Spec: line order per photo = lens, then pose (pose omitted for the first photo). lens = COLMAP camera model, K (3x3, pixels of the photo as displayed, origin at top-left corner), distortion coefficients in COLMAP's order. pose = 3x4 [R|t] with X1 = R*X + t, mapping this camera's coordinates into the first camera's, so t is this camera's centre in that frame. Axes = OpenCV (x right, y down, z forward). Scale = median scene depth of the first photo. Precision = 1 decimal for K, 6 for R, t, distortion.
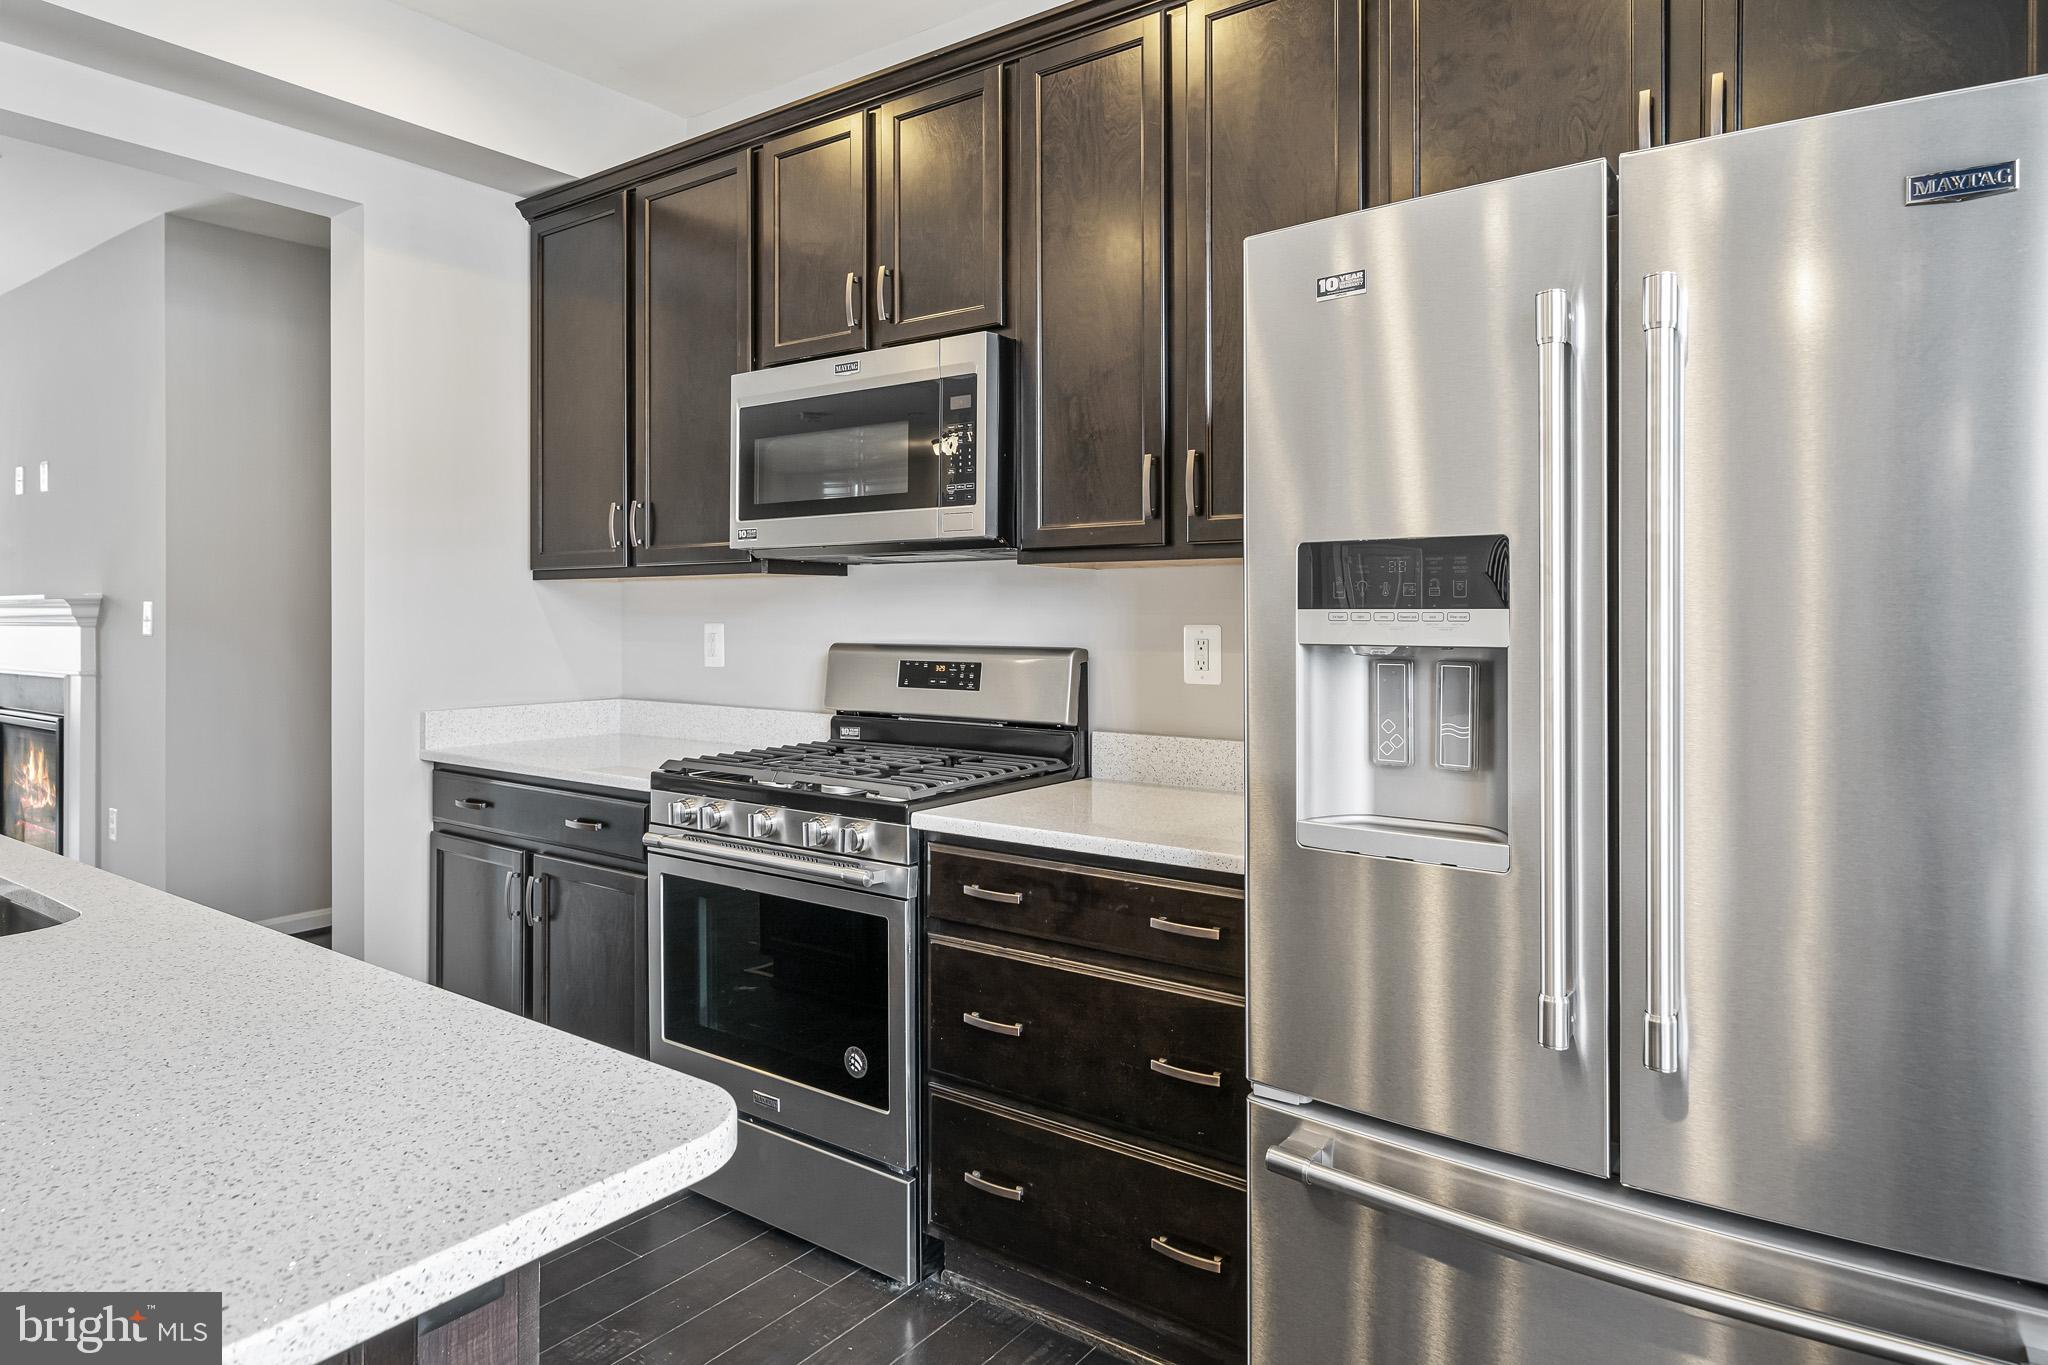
lens RADIAL K [[1210.6, 0, 996.9], [0, 1210.6, 607.8], [0, 0, 1]] dist [0.003318, -0.000643]
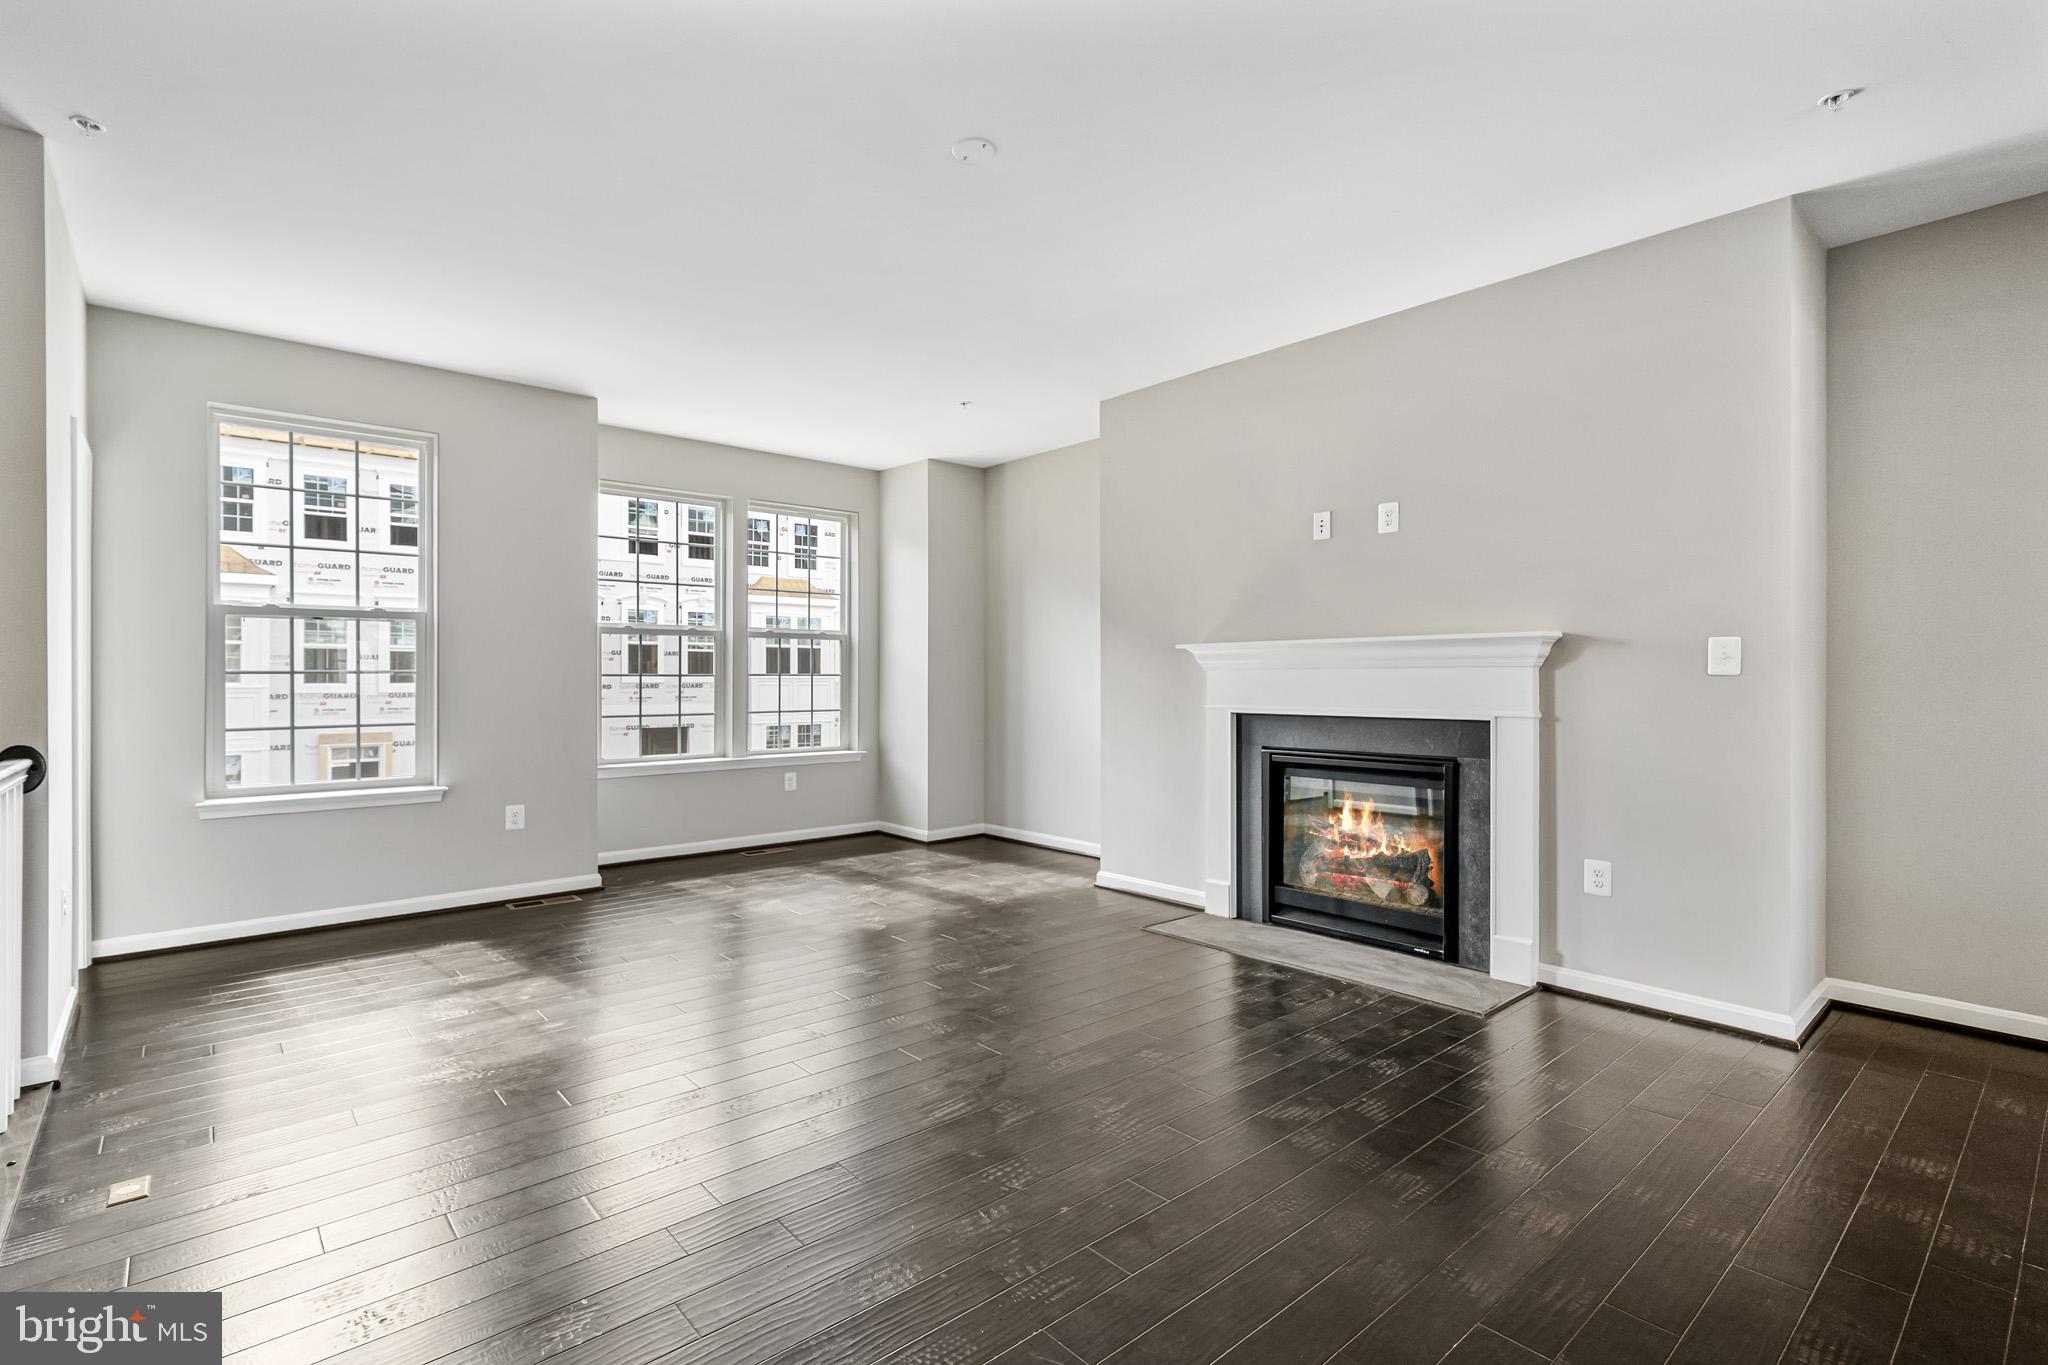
lens RADIAL K [[954.9, 0, 1024.0], [0, 954.9, 682.5], [0, 0, 1]] dist [0.000128, -0.000009]
pose [[0.977424, 0.003006, -0.211266, -1.780307], [-0.001124, 0.999959, 0.009028, 0.038322], [0.211284, -0.008586, 0.977387, 0.338697]]
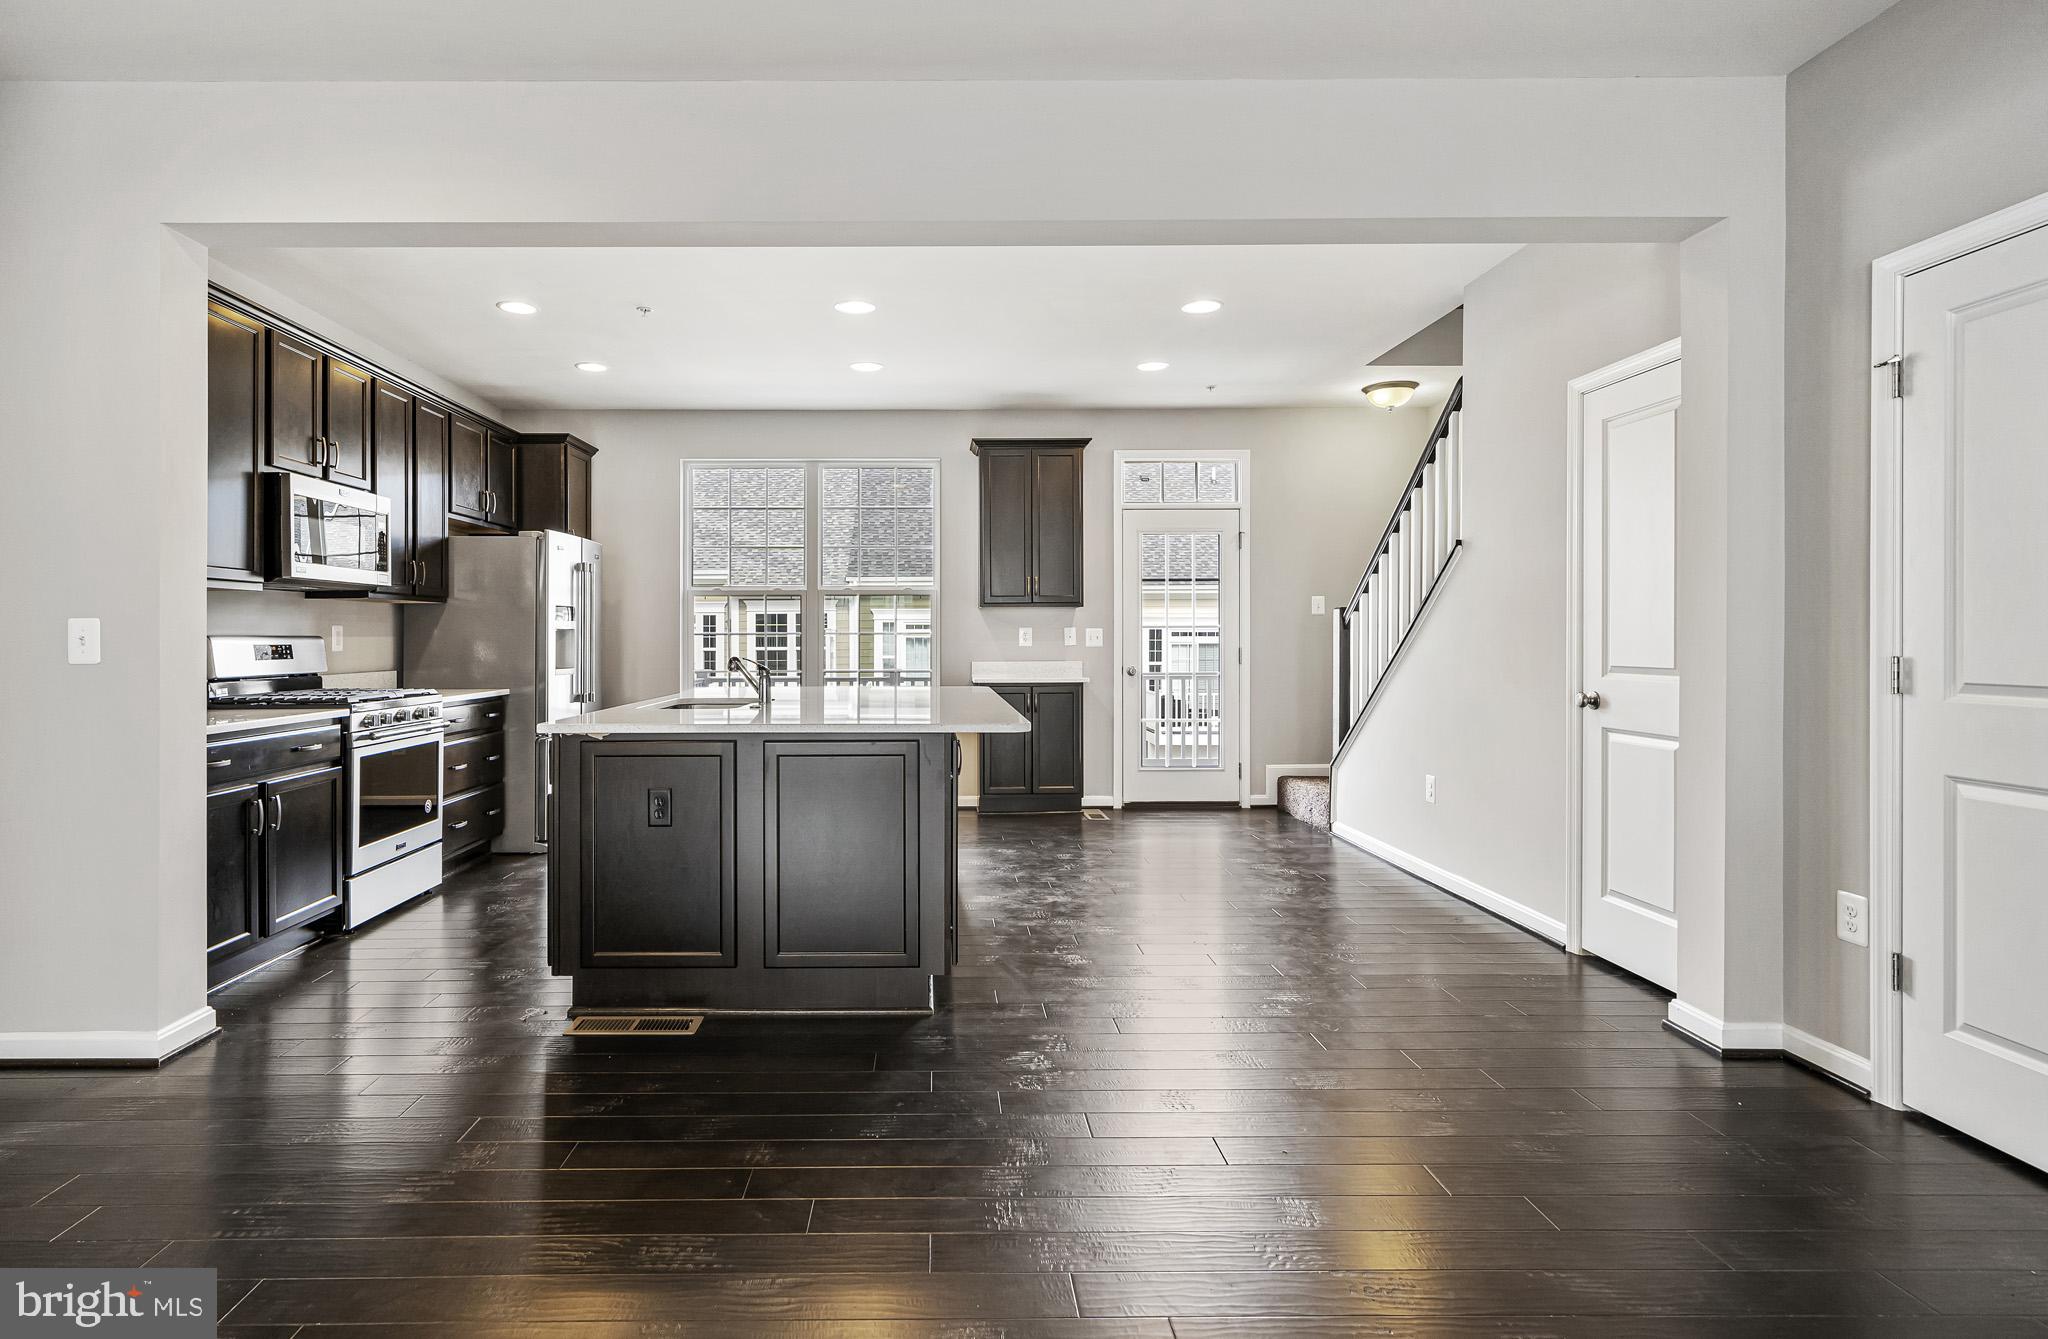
lens RADIAL K [[1025.6, 0, 928.8], [0, 1025.6, 630.1], [0, 0, 1]] dist [0.009473, -0.001208]
pose [[-0.598741, 0.009875, 0.800882, -2.002504], [0.006332, 0.999951, -0.007595, 0.043531], [-0.800918, 0.000523, -0.598774, 1.225321]]
